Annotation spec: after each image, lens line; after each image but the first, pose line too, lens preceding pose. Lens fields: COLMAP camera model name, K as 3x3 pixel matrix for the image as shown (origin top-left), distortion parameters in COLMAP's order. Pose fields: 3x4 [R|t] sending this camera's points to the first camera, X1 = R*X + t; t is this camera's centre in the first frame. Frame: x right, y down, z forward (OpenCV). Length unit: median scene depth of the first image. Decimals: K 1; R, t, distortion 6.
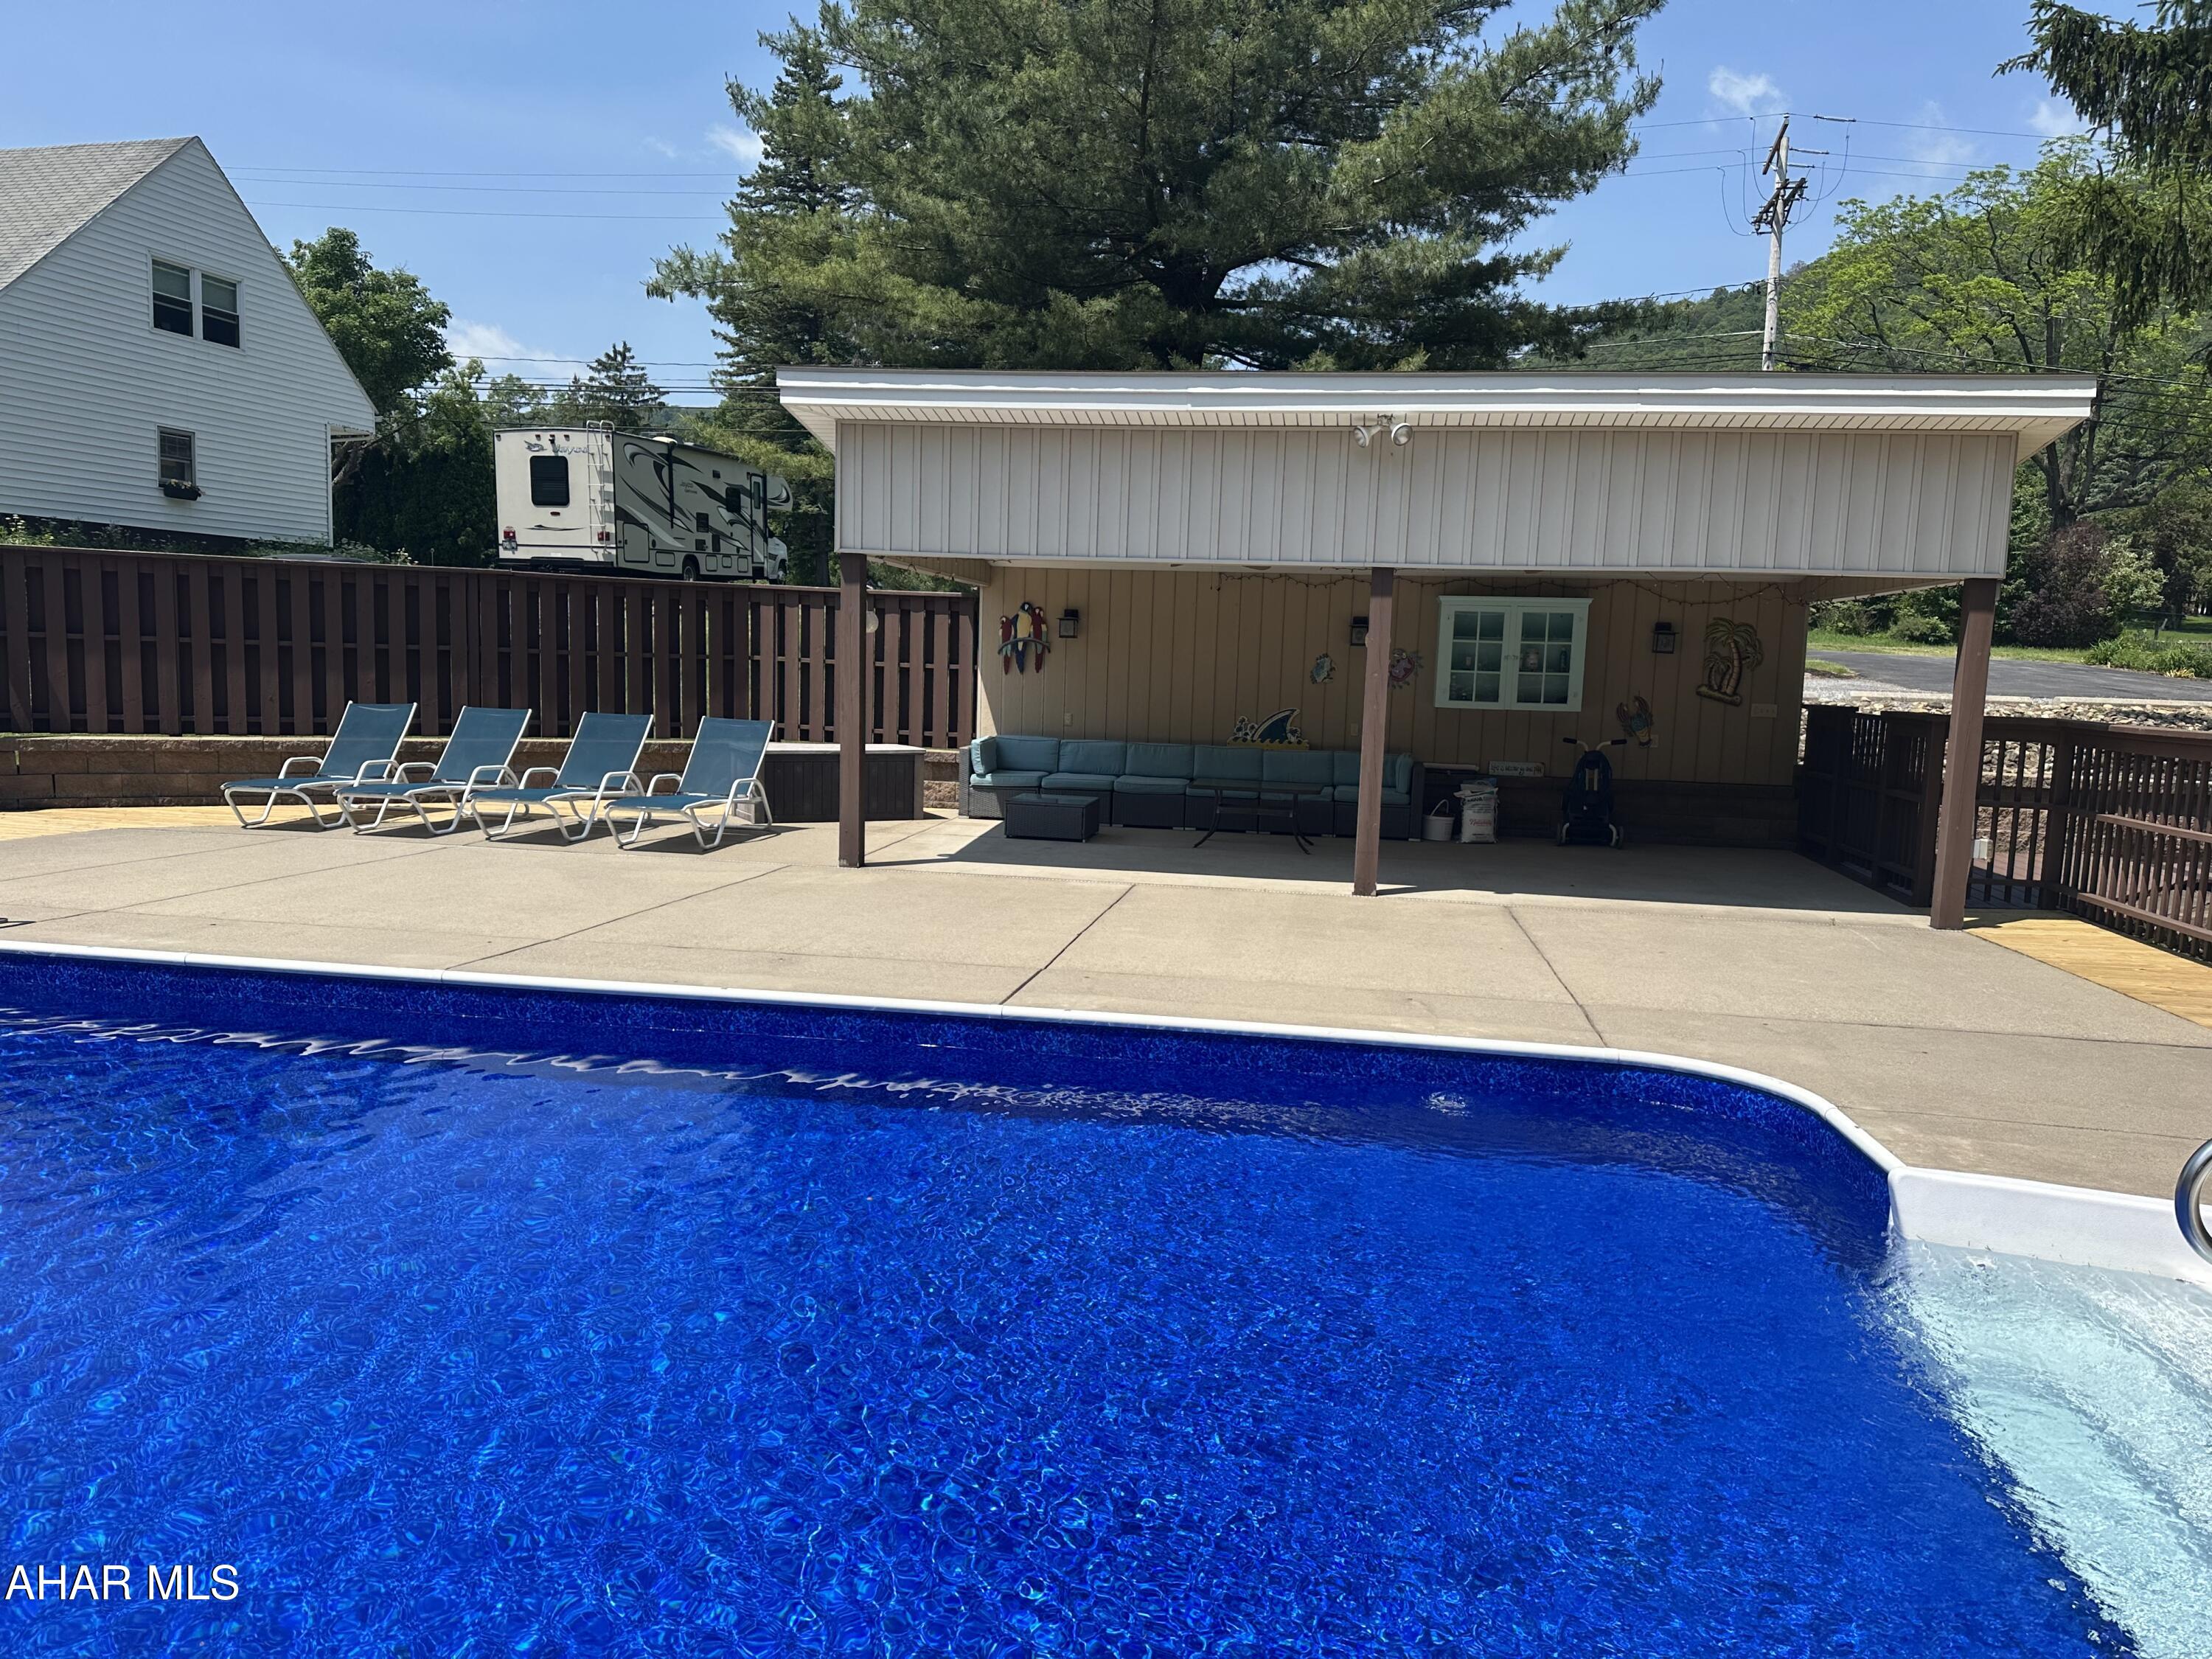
lens RADIAL K [[1558.0, 0, 1054.5], [0, 1558.0, 841.1], [0, 0, 1]] dist [0.010851, -0.021220]
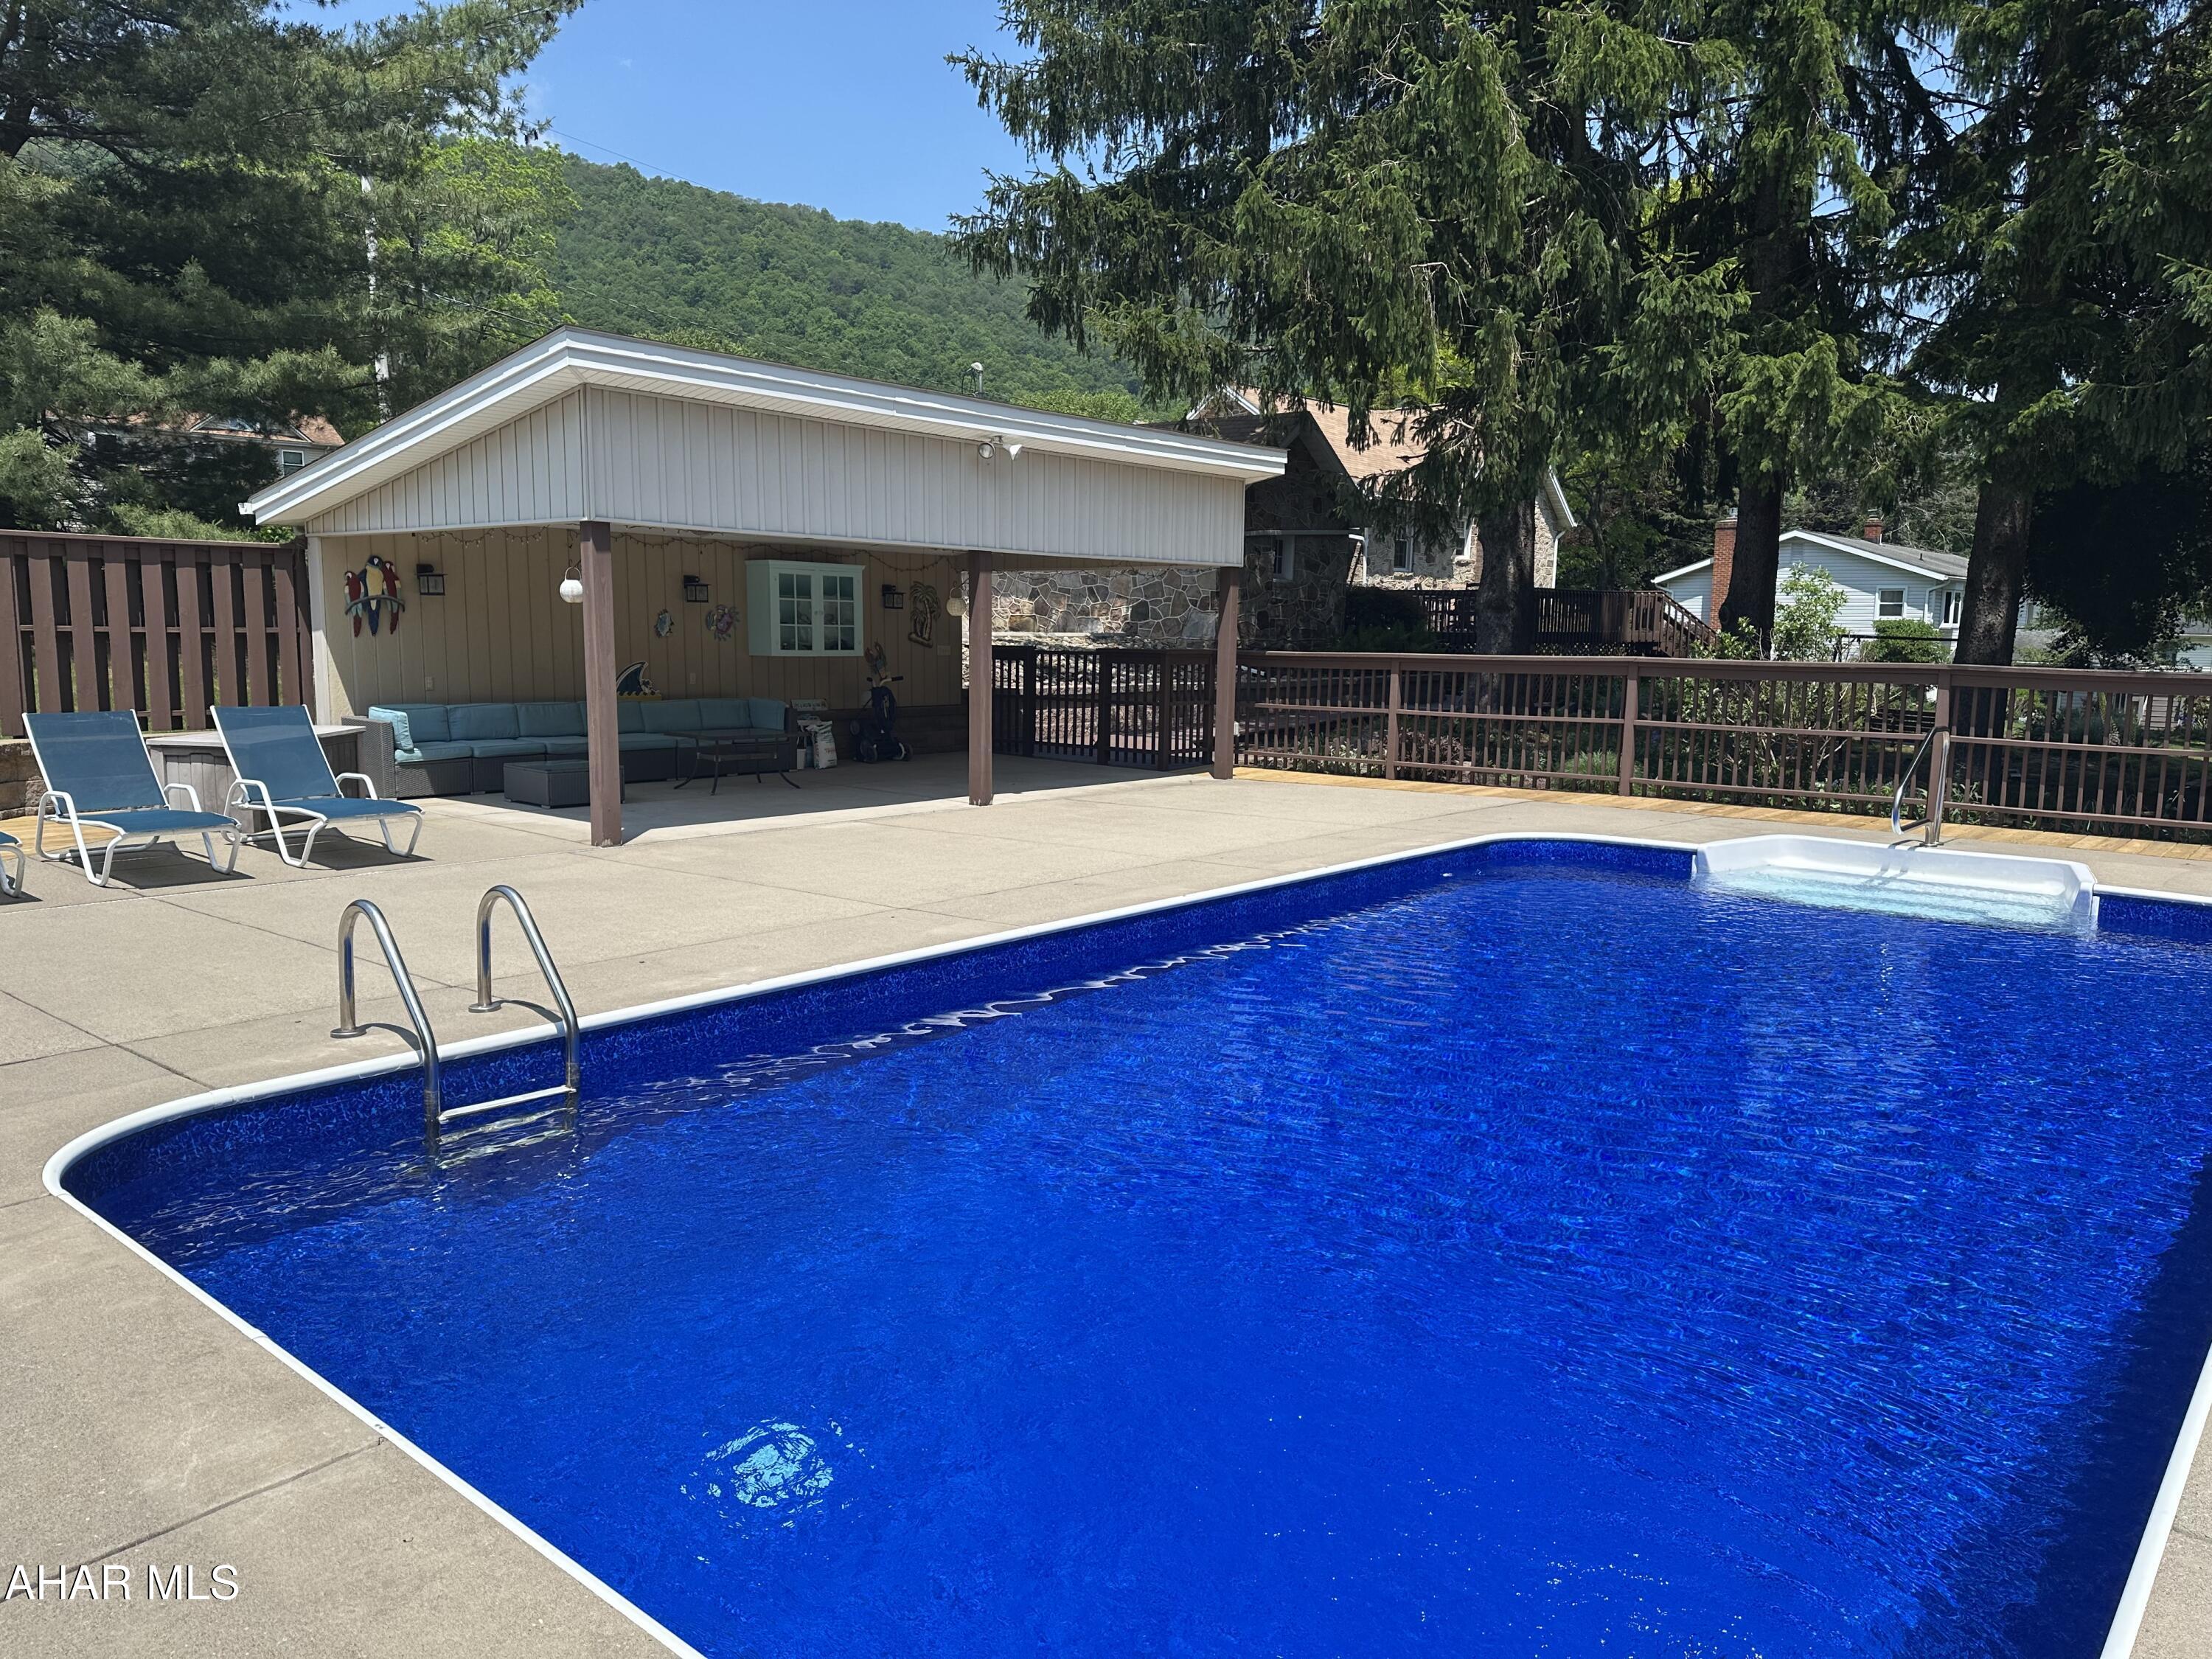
lens RADIAL K [[1558.0, 0, 1110.7], [0, 1558.0, 837.2], [0, 0, 1]] dist [0.010851, -0.021220]
pose [[0.489032, -0.137766, 0.861318, -0.647139], [0.101773, 0.989716, 0.100519, -0.043154], [-0.866308, 0.038502, 0.498023, 0.206635]]
